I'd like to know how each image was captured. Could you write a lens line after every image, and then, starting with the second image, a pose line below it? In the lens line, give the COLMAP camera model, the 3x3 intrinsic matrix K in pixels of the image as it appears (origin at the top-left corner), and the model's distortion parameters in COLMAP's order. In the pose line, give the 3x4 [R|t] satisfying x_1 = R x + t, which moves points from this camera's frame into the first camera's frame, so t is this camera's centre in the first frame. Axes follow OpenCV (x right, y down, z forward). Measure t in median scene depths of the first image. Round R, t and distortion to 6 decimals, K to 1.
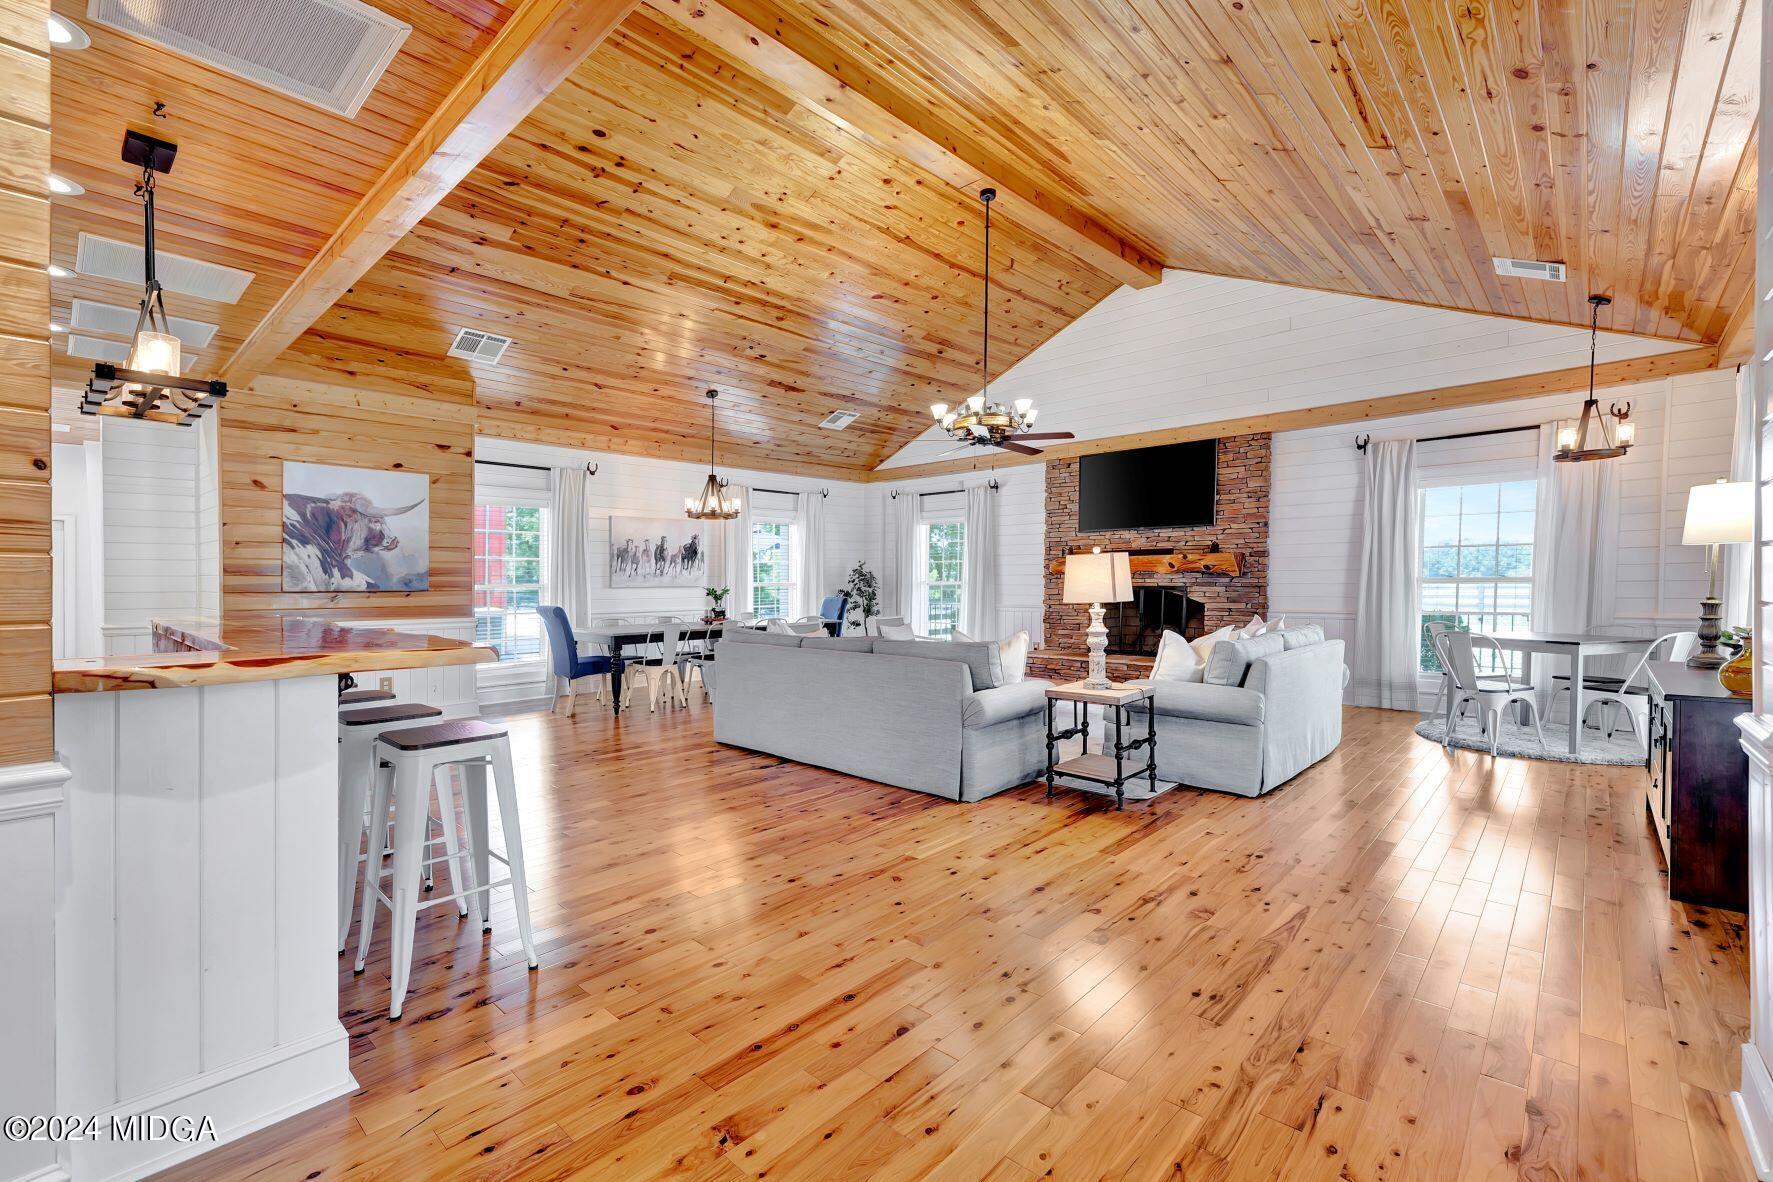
lens RADIAL K [[754.7, 0, 886.5], [0, 754.7, 591.0], [0, 0, 1]] dist [-0.000691, 0.000126]
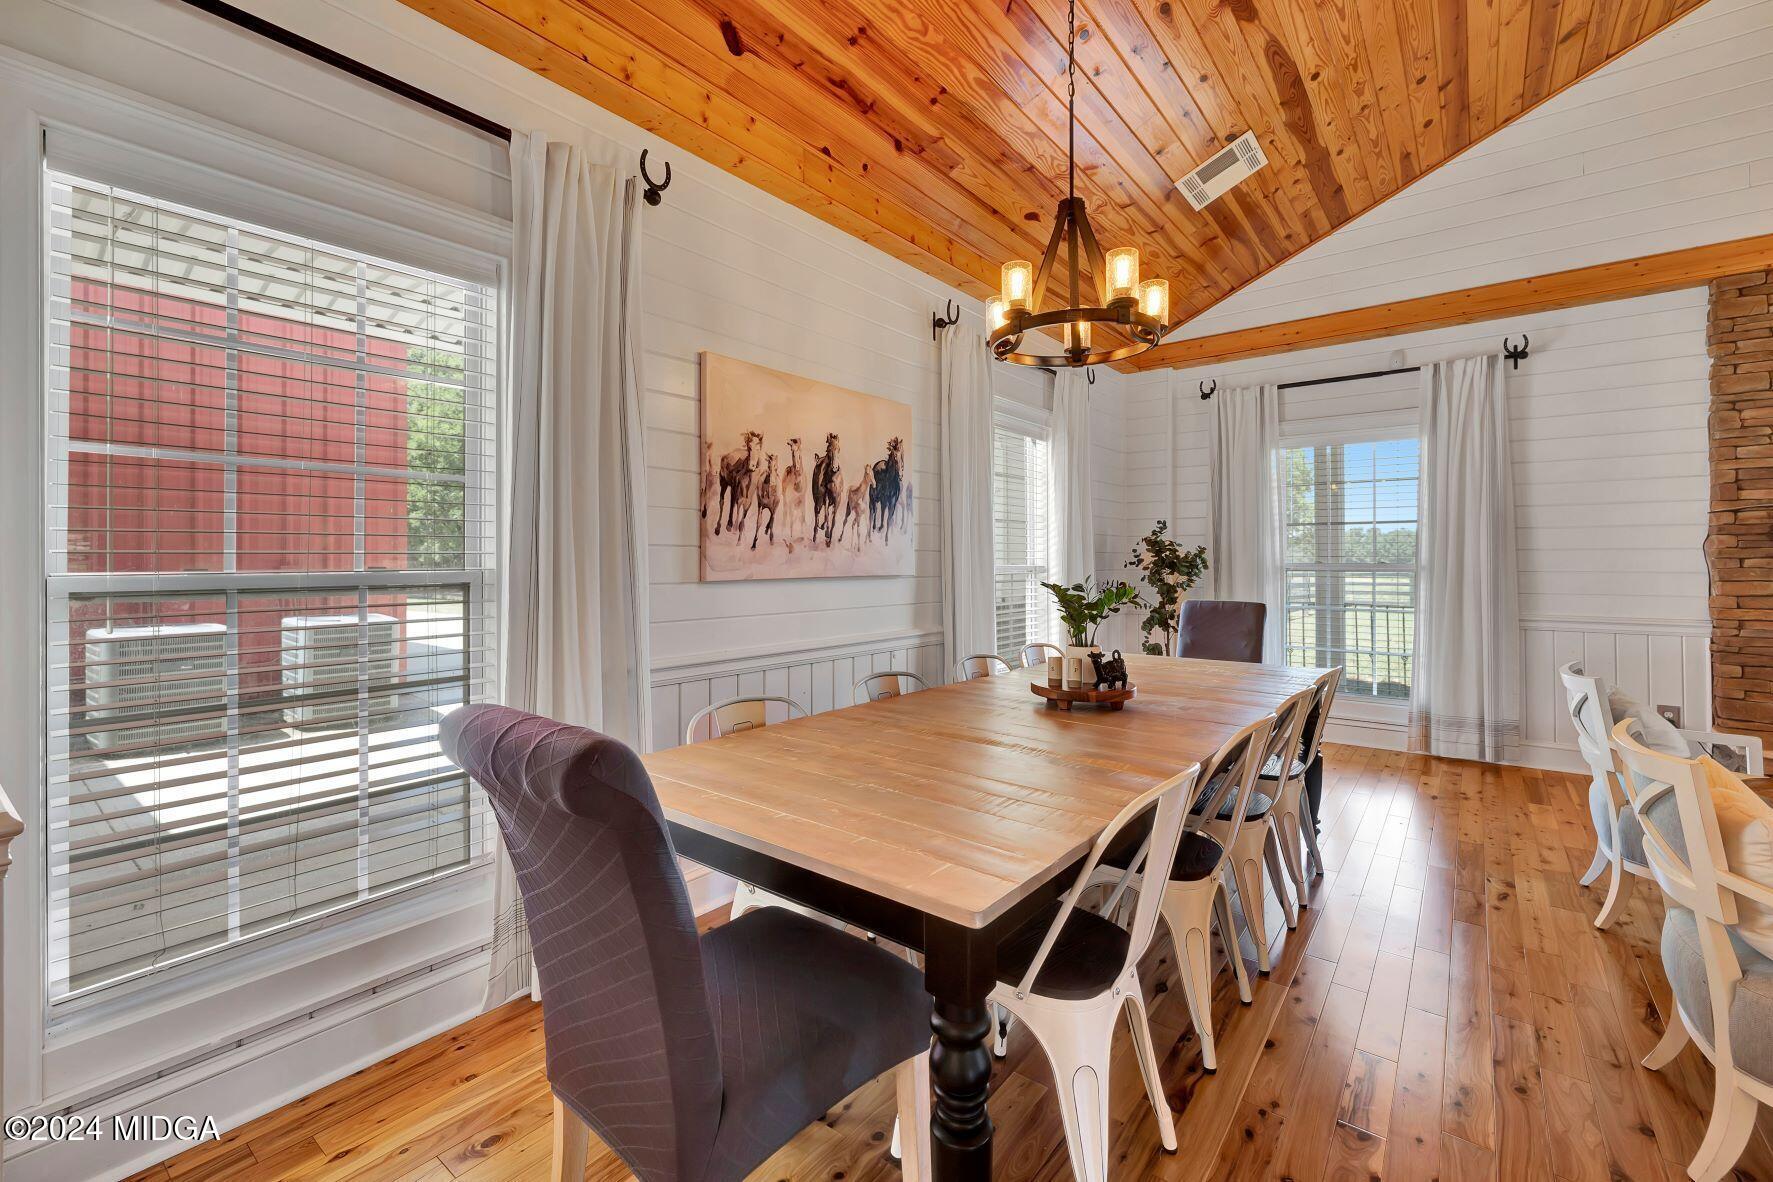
lens RADIAL K [[756.0, 0, 891.8], [0, 756.0, 554.9], [0, 0, 1]] dist [0.001243, 0.001320]
pose [[0.996784, 0.003292, 0.080062, -0.314333], [-0.001382, 0.999713, -0.023903, -0.008334], [-0.080118, 0.023716, 0.996503, 0.687789]]
